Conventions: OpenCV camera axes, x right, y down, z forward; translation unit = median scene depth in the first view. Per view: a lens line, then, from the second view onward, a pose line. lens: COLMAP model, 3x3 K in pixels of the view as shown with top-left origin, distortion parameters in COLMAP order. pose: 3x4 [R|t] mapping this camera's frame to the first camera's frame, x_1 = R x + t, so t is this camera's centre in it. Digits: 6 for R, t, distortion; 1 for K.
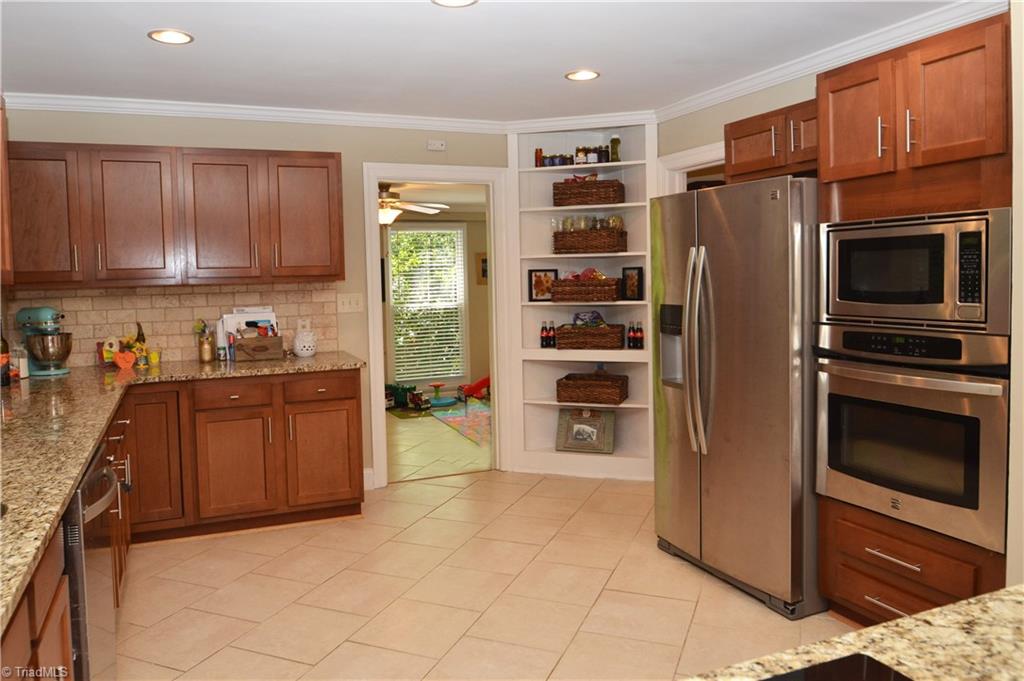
lens RADIAL K [[800.1, 0, 512.0], [0, 800.1, 340.5], [0, 0, 1]] dist [-0.001133, 0.000539]
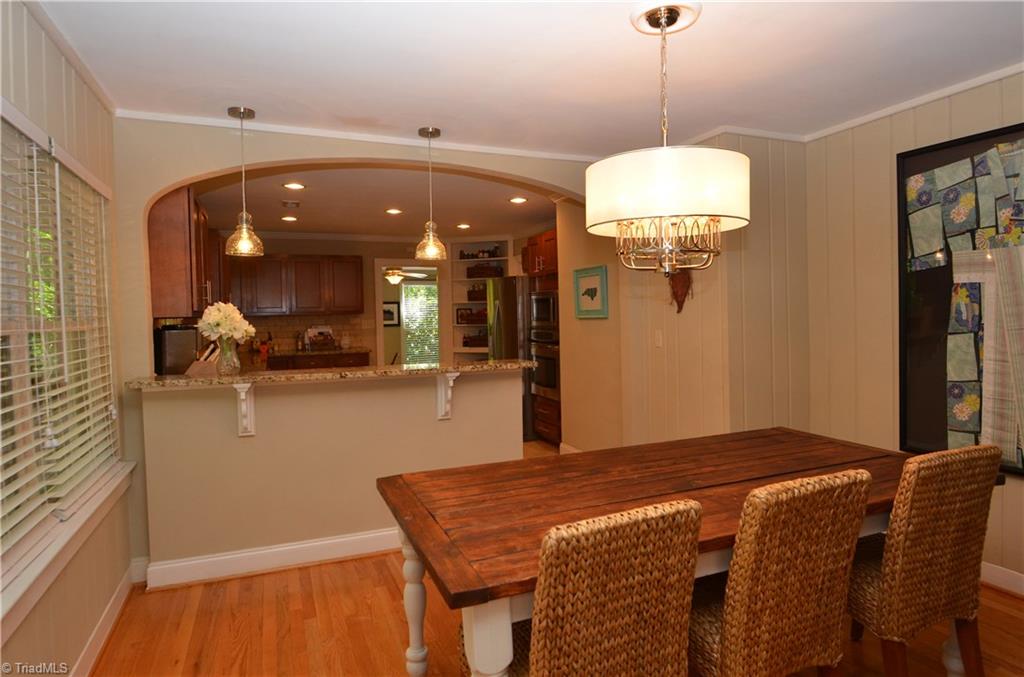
lens RADIAL K [[571.4, 0, 512.0], [0, 571.4, 338.5], [0, 0, 1]] dist [0.000697, -0.000035]
pose [[0.999989, 0.004454, 0.001146, 0.190423], [-0.004411, 0.999384, -0.034808, 0.045273], [-0.001300, 0.034803, 0.999393, -0.545370]]
